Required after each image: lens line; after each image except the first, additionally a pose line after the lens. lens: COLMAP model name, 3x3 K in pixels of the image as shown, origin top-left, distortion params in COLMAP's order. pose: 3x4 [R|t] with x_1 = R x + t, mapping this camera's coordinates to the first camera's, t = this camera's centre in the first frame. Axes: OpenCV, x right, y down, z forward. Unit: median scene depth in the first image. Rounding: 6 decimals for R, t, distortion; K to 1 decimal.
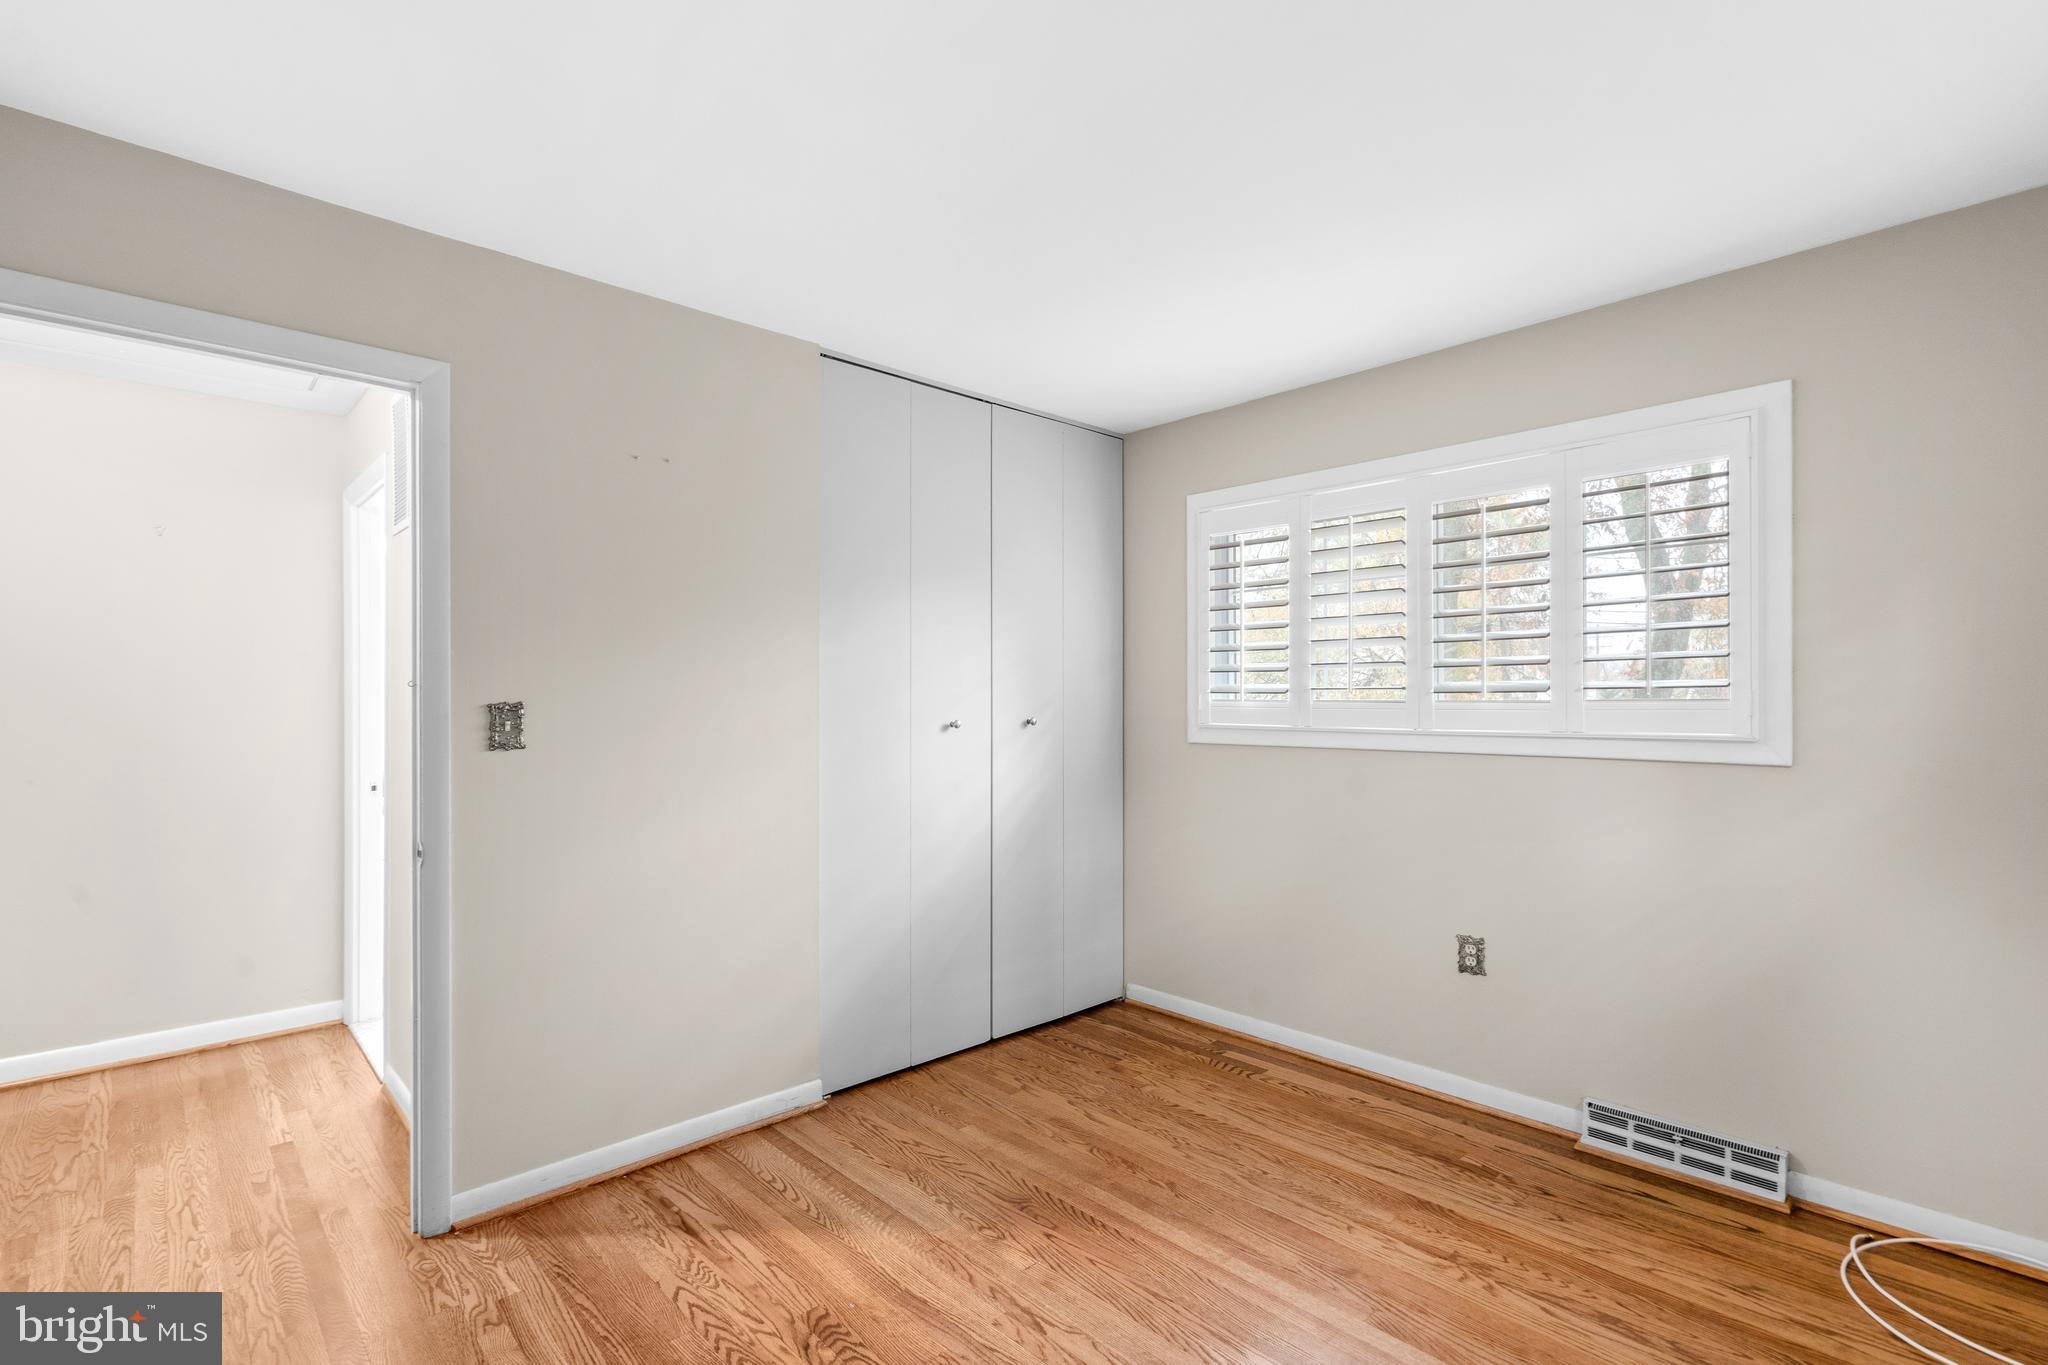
lens RADIAL K [[951.8, 0, 1019.3], [0, 951.8, 696.6], [0, 0, 1]] dist [-0.006114, 0.001442]
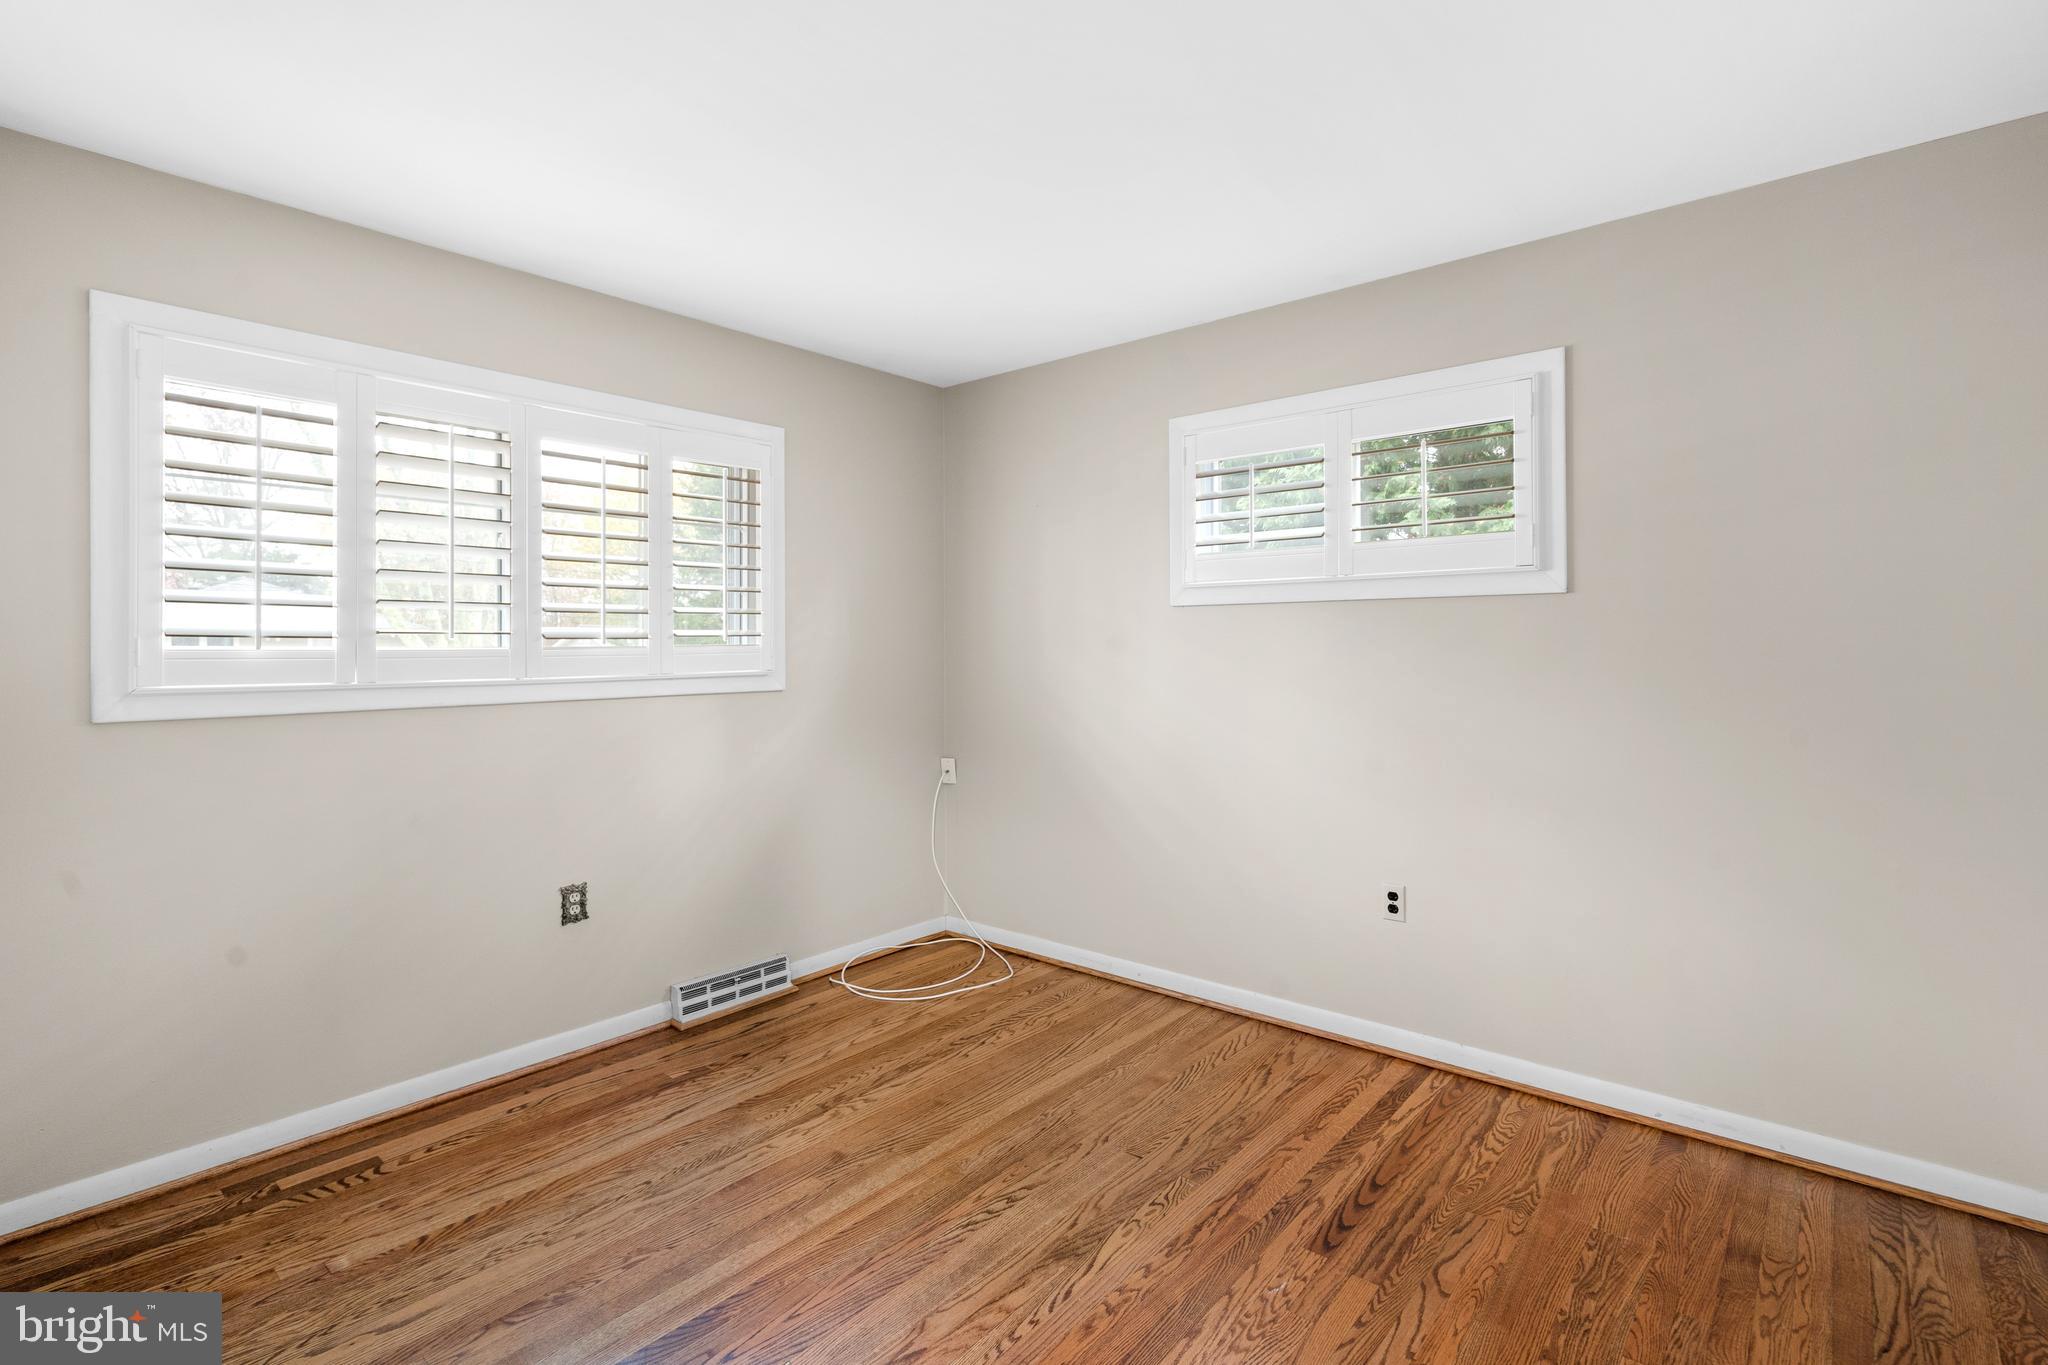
lens RADIAL K [[951.8, 0, 1008.2], [0, 951.8, 645.9], [0, 0, 1]] dist [-0.006114, 0.001442]
pose [[-0.108172, 0.004559, 0.994122, -0.638702], [0.004873, 0.999980, -0.004055, 0.010674], [-0.994120, 0.004405, -0.108192, 0.746065]]
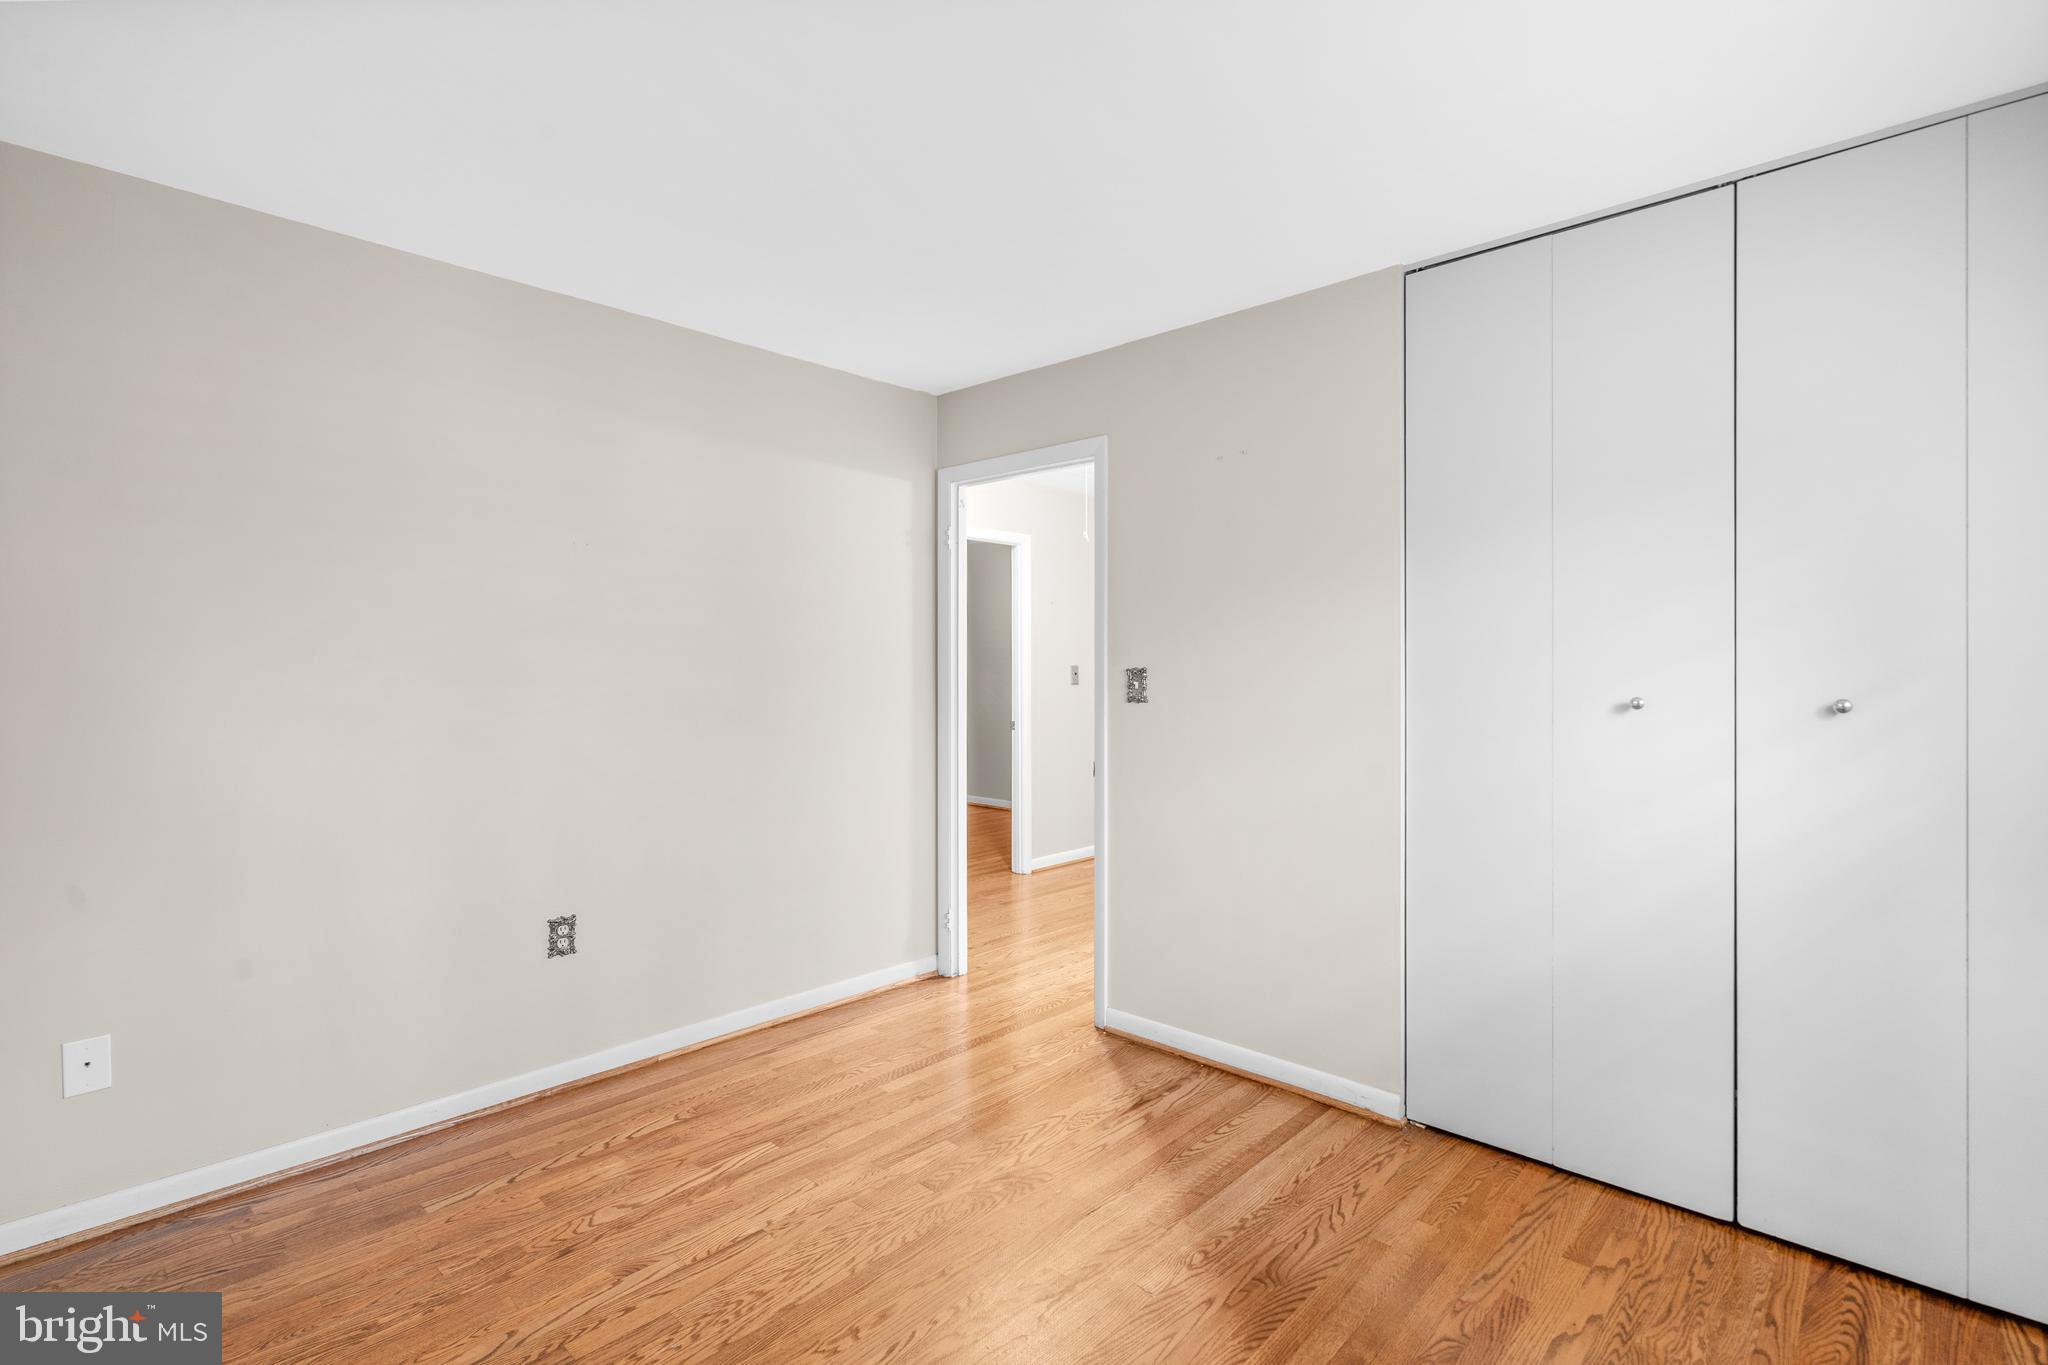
lens RADIAL K [[951.8, 0, 1007.1], [0, 951.8, 672.9], [0, 0, 1]] dist [-0.006114, 0.001442]
pose [[0.057580, 0.006656, -0.998319, 0.742373], [-0.001392, 0.999977, 0.006587, 0.004556], [0.998340, 0.001011, 0.057588, 0.670230]]
